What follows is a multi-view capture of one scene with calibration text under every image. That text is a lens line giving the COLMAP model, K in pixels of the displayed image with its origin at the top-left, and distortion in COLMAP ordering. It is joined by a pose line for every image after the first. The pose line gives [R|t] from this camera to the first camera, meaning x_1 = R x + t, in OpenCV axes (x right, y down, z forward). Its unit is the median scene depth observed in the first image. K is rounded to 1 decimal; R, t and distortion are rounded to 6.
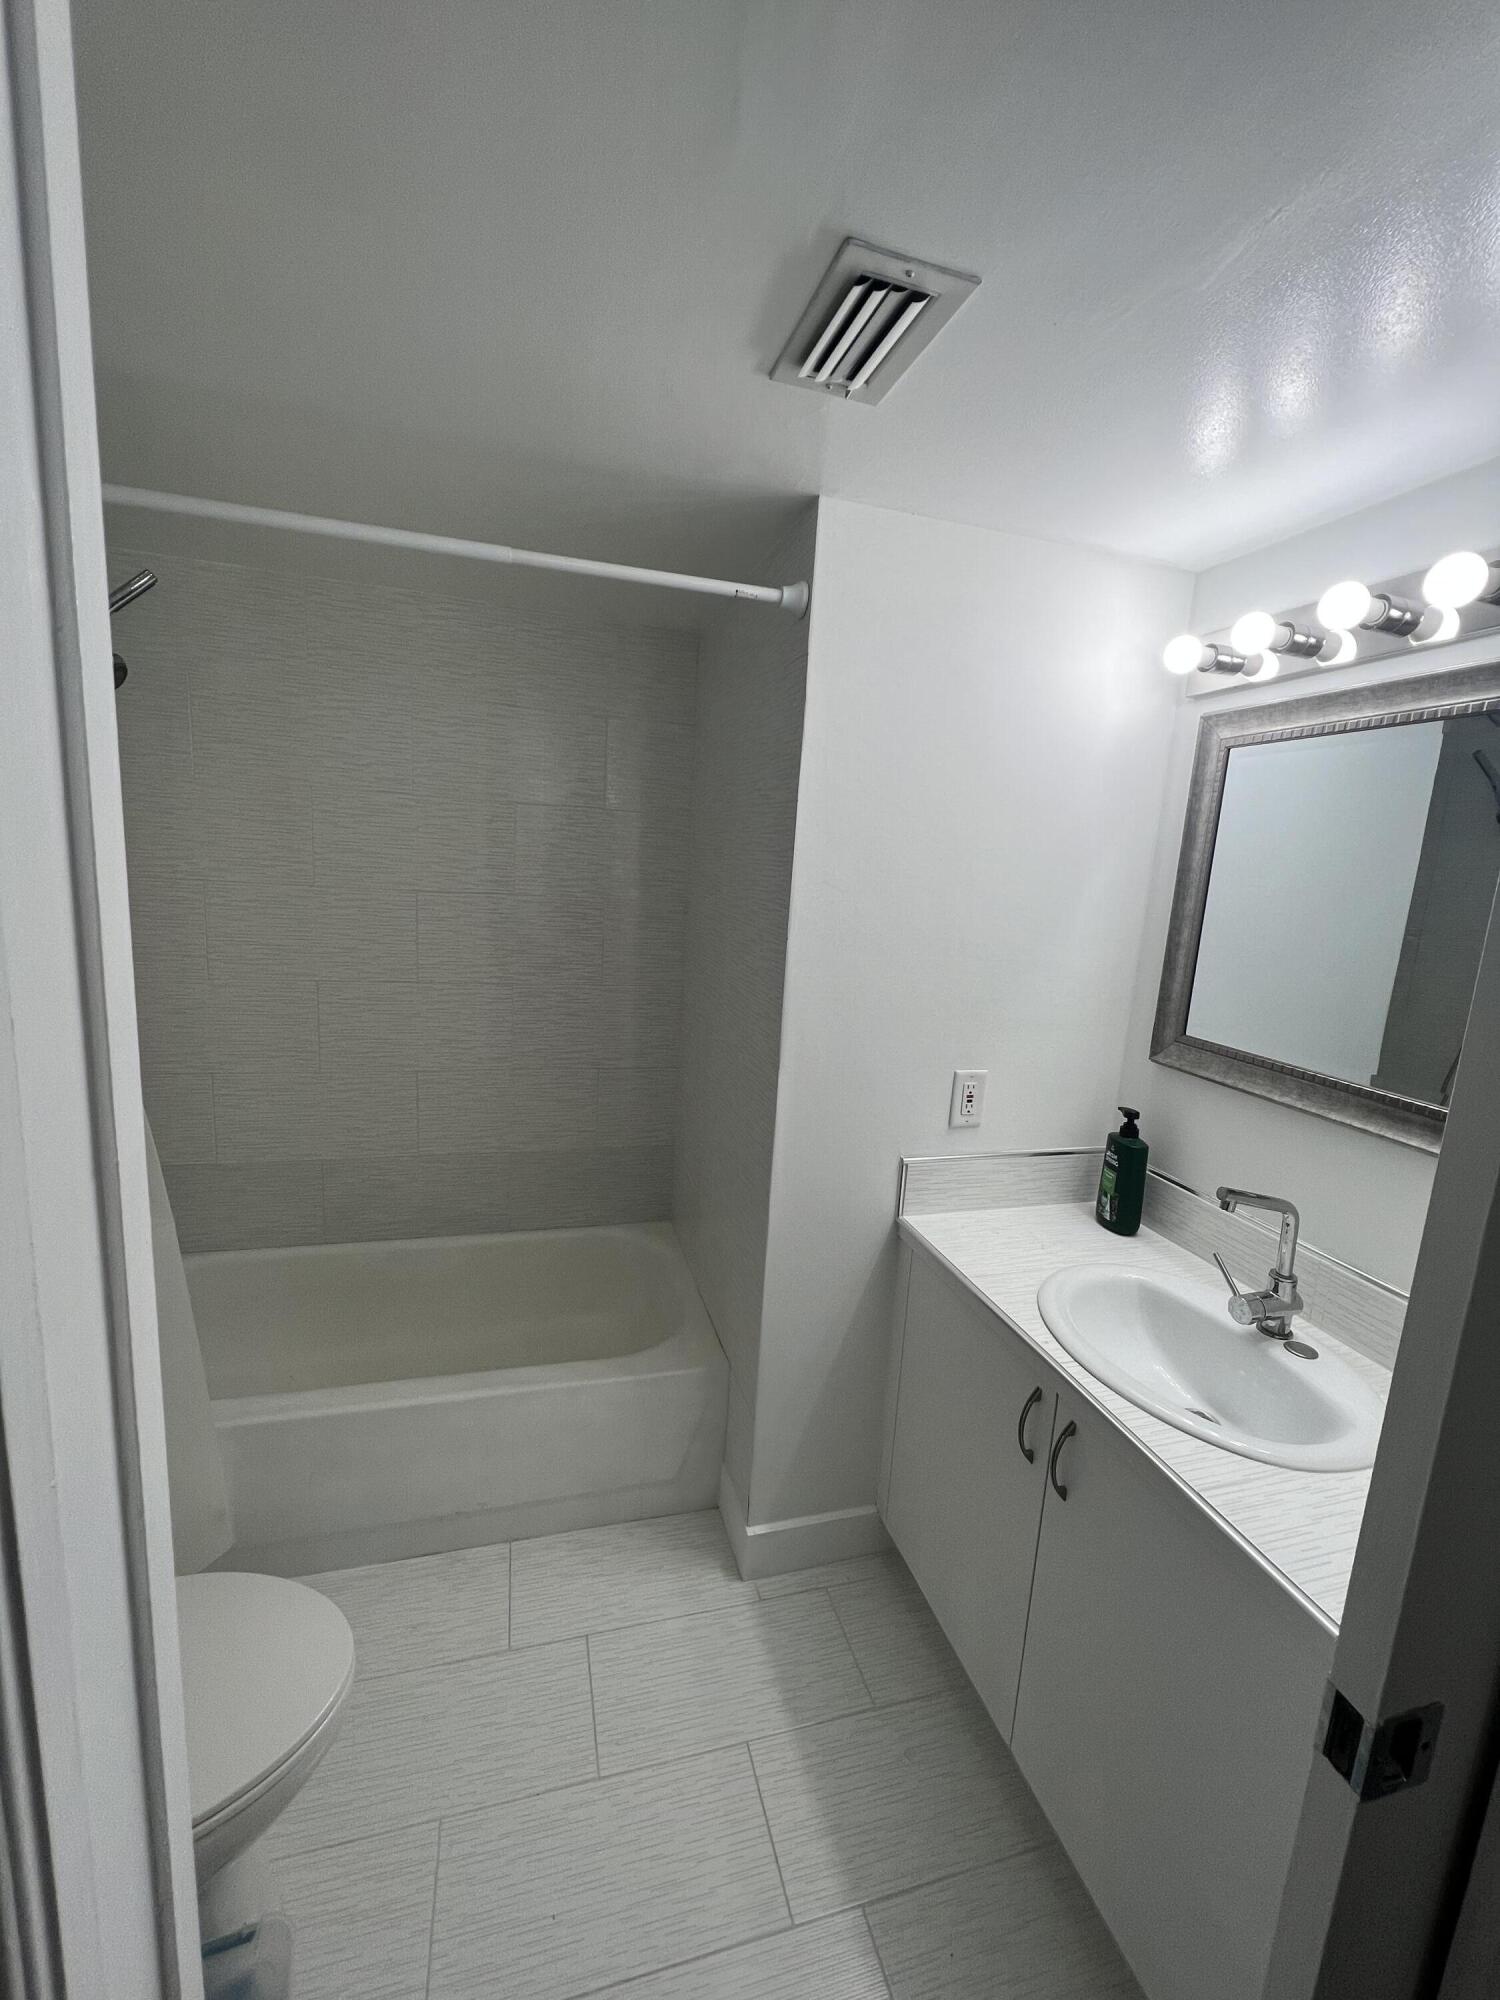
lens RADIAL K [[798.0, 0, 743.4], [0, 798.0, 998.4], [0, 0, 1]] dist [0.001378, -0.000293]
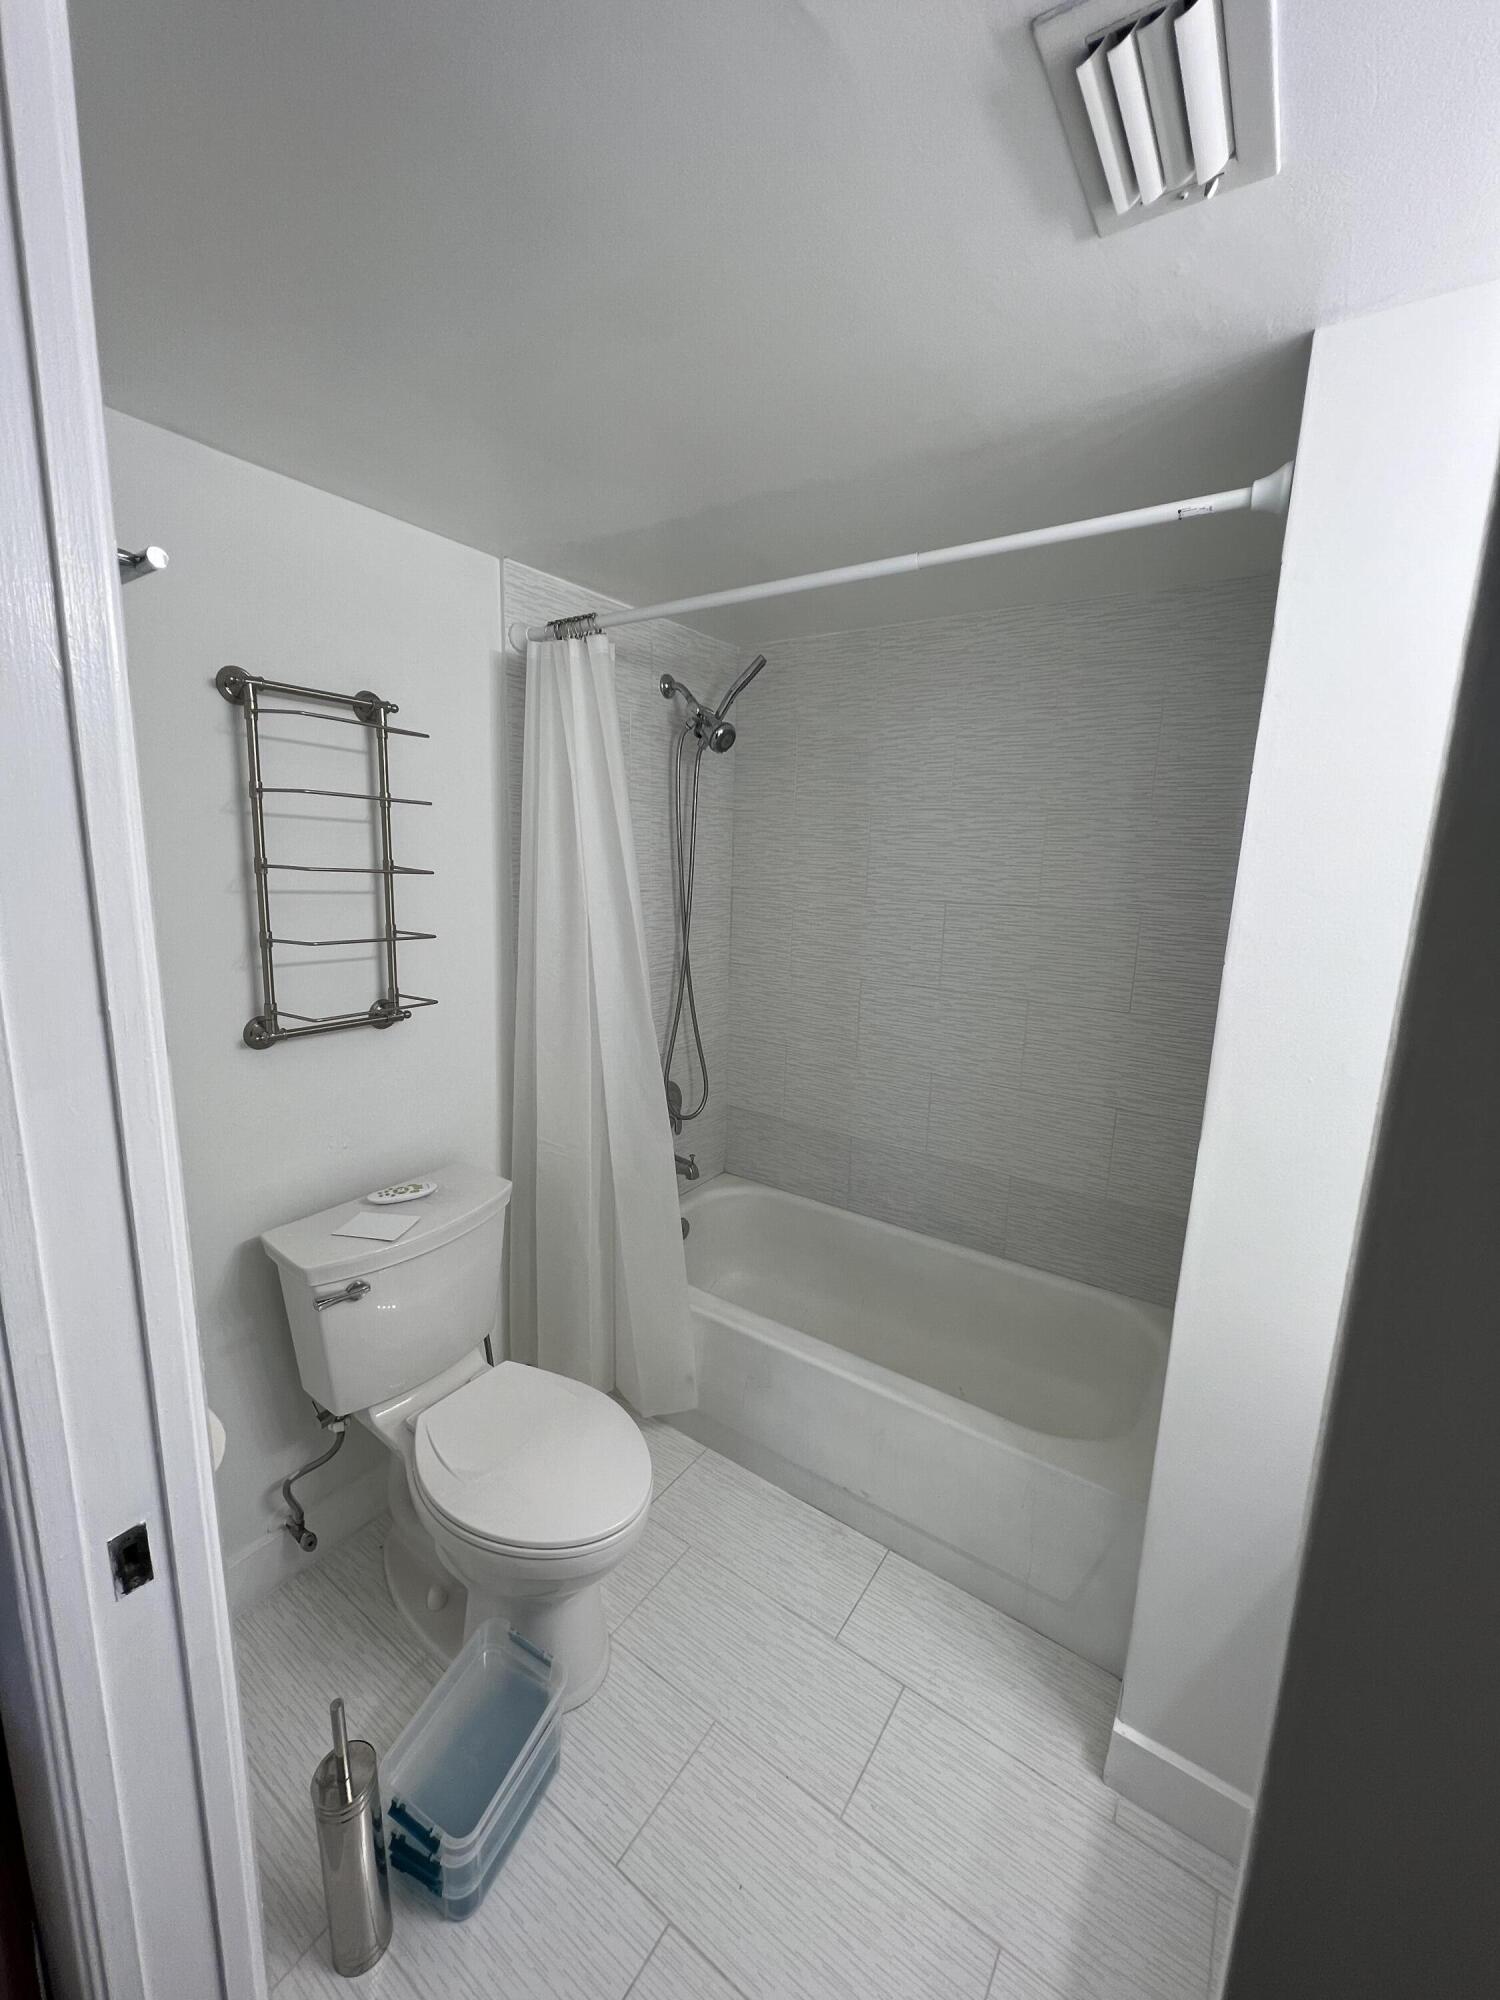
lens RADIAL K [[798.0, 0, 748.7], [0, 798.0, 999.4], [0, 0, 1]] dist [0.001378, -0.000293]
pose [[0.639349, 0.103040, -0.761982, 0.294873], [-0.122873, 0.991937, 0.031038, -0.011176], [0.759036, 0.073783, 0.646854, 0.175505]]
